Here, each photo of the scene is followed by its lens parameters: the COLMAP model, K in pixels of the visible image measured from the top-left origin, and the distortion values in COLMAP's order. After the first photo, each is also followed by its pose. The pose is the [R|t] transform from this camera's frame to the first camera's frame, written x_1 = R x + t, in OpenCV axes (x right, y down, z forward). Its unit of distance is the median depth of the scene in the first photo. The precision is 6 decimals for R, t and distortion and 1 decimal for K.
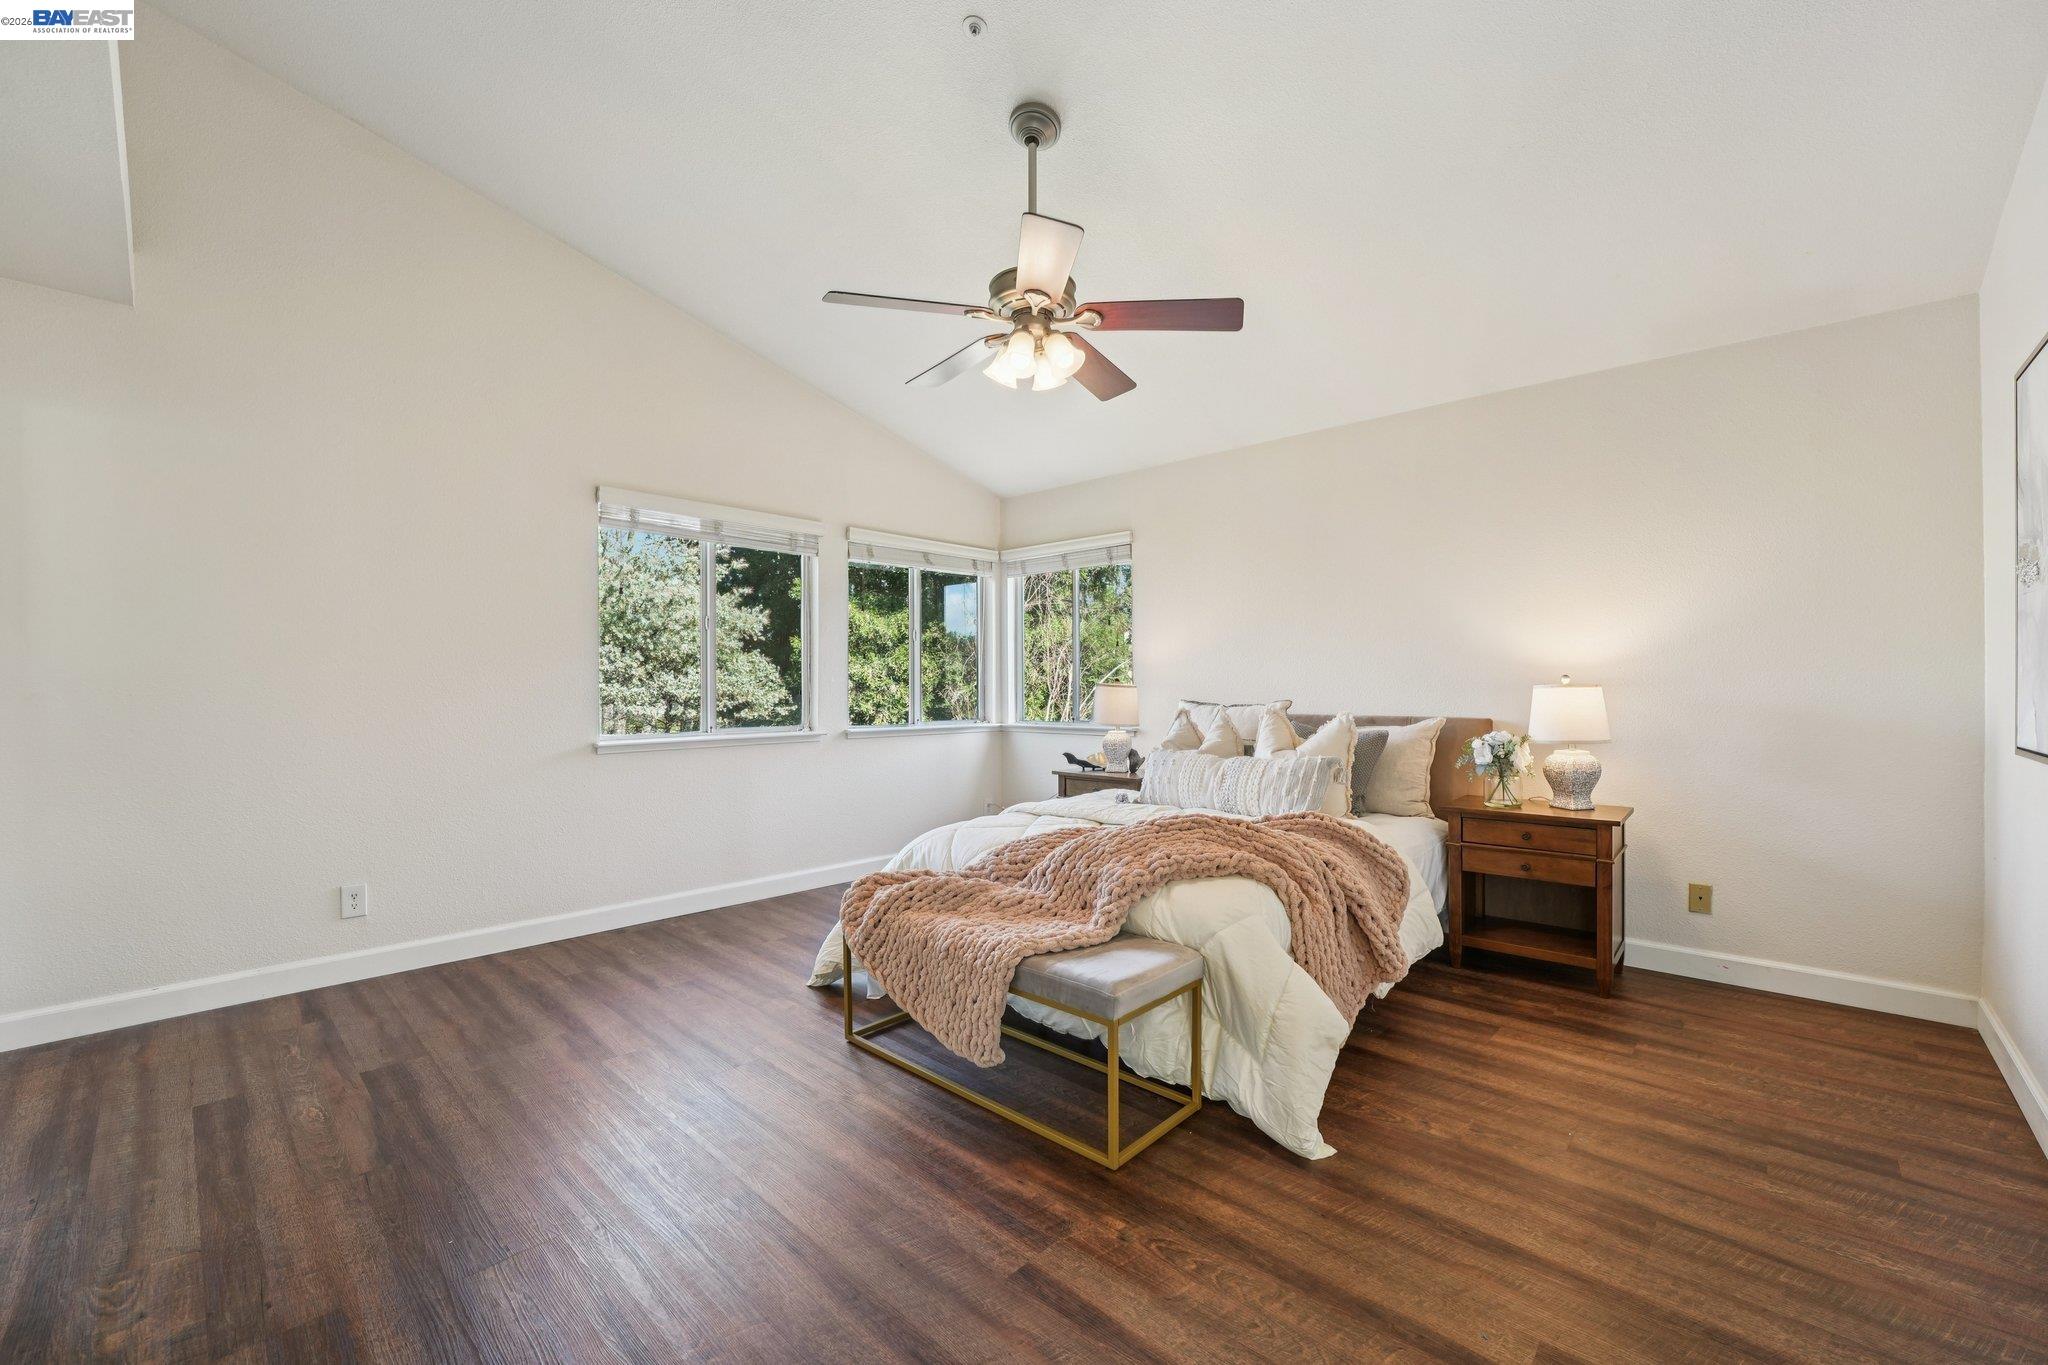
lens RADIAL K [[831.5, 0, 1018.5], [0, 831.5, 673.2], [0, 0, 1]] dist [-0.016858, 0.004164]
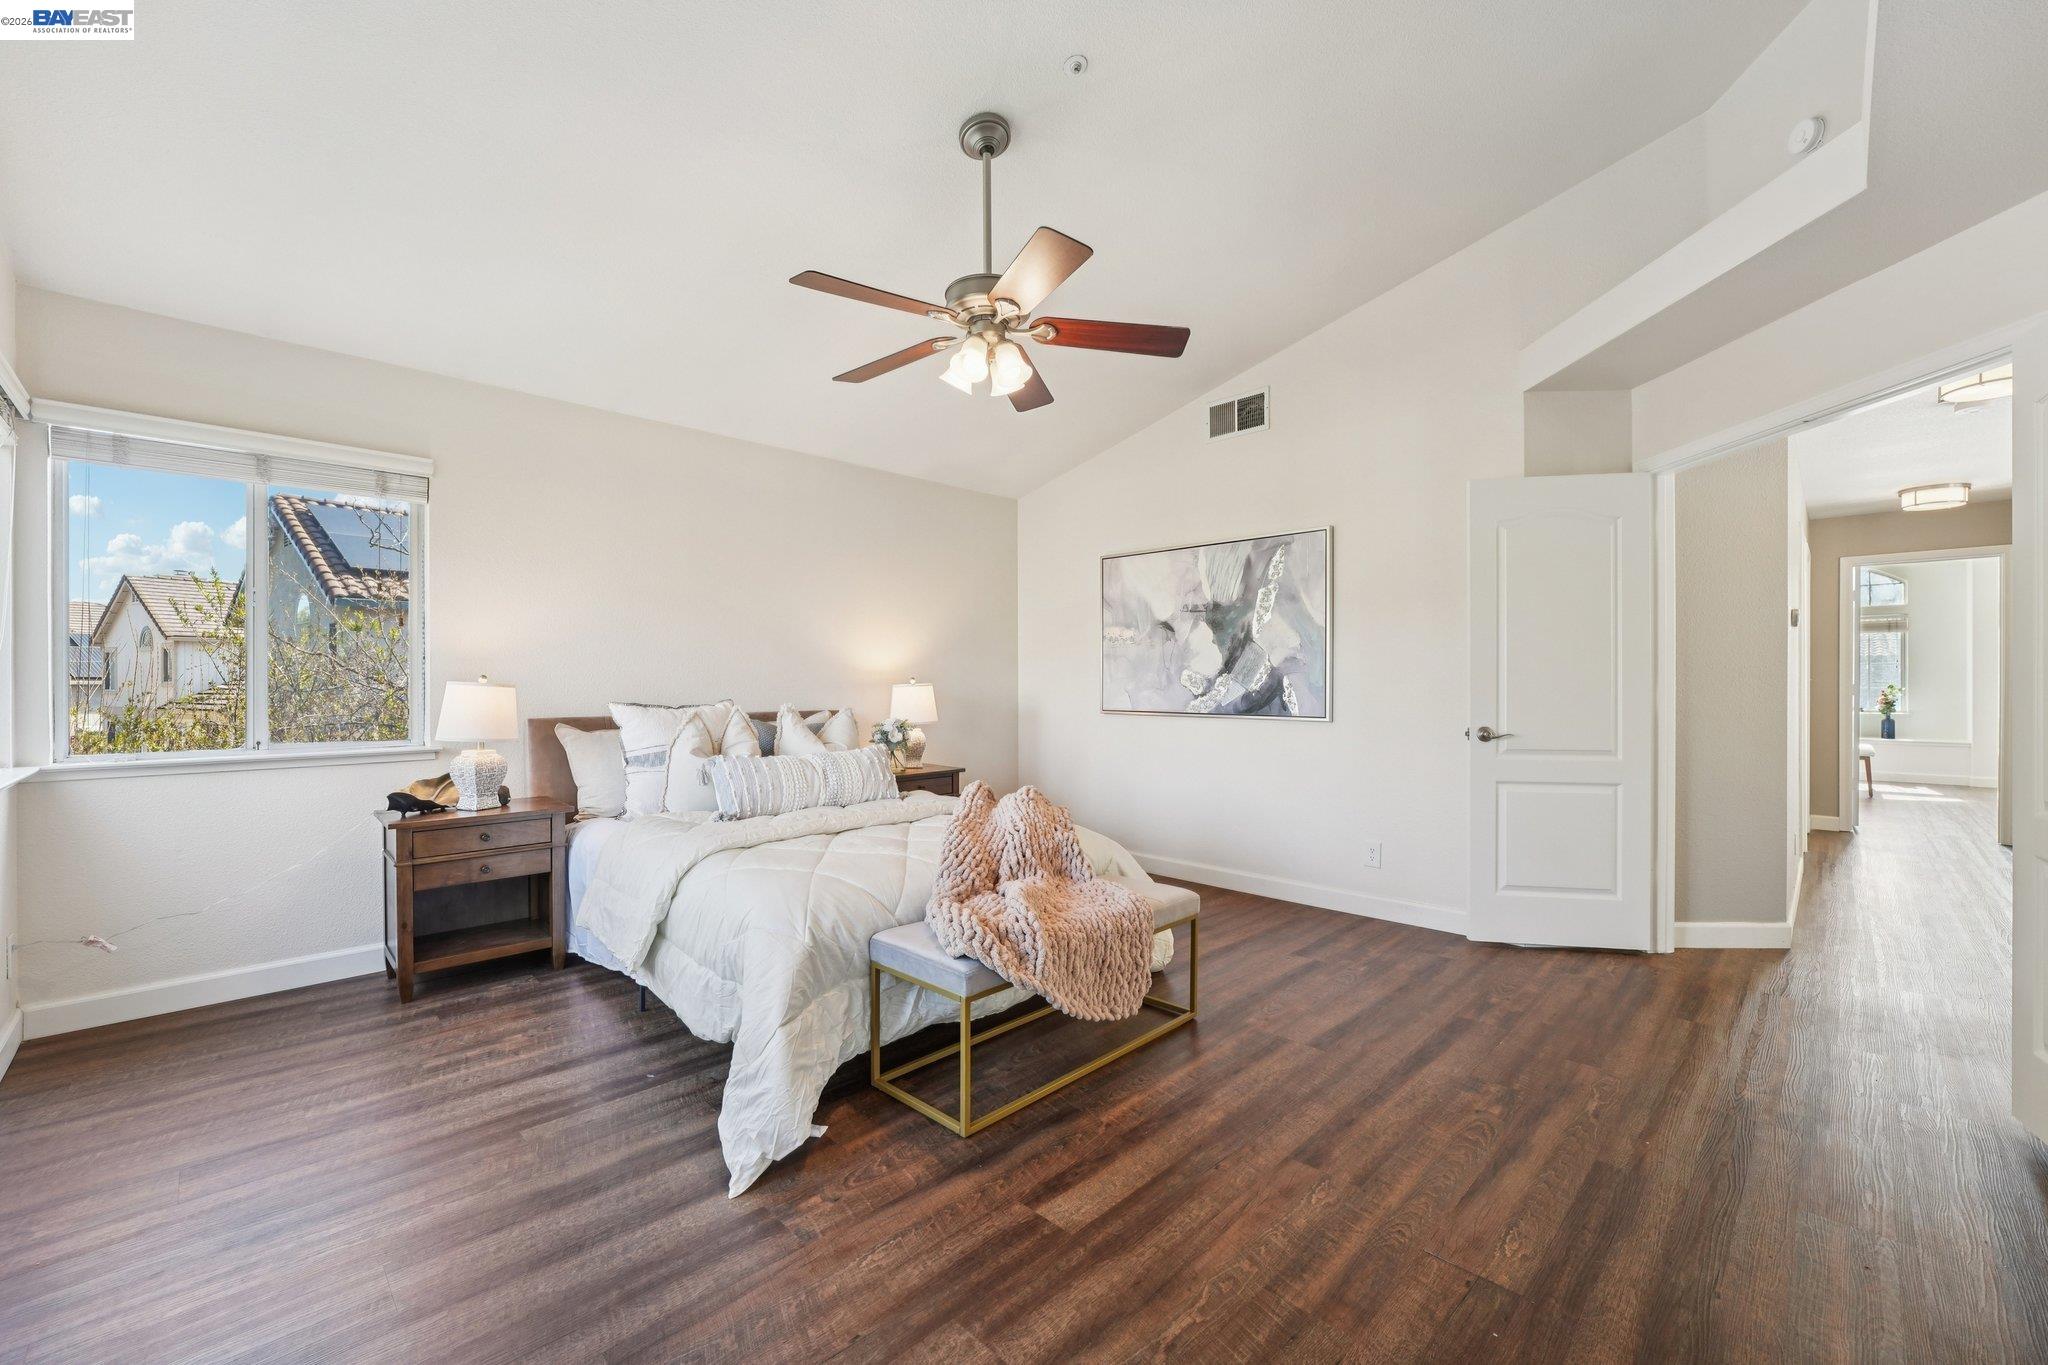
lens RADIAL K [[833.4, 0, 1003.3], [0, 833.4, 678.0], [0, 0, 1]] dist [-0.018678, 0.000083]
pose [[0.045022, 0.004016, 0.998978, -0.989553], [-0.006836, 0.999970, -0.003712, 0.000989], [-0.998963, -0.006662, 0.045048, 0.917718]]
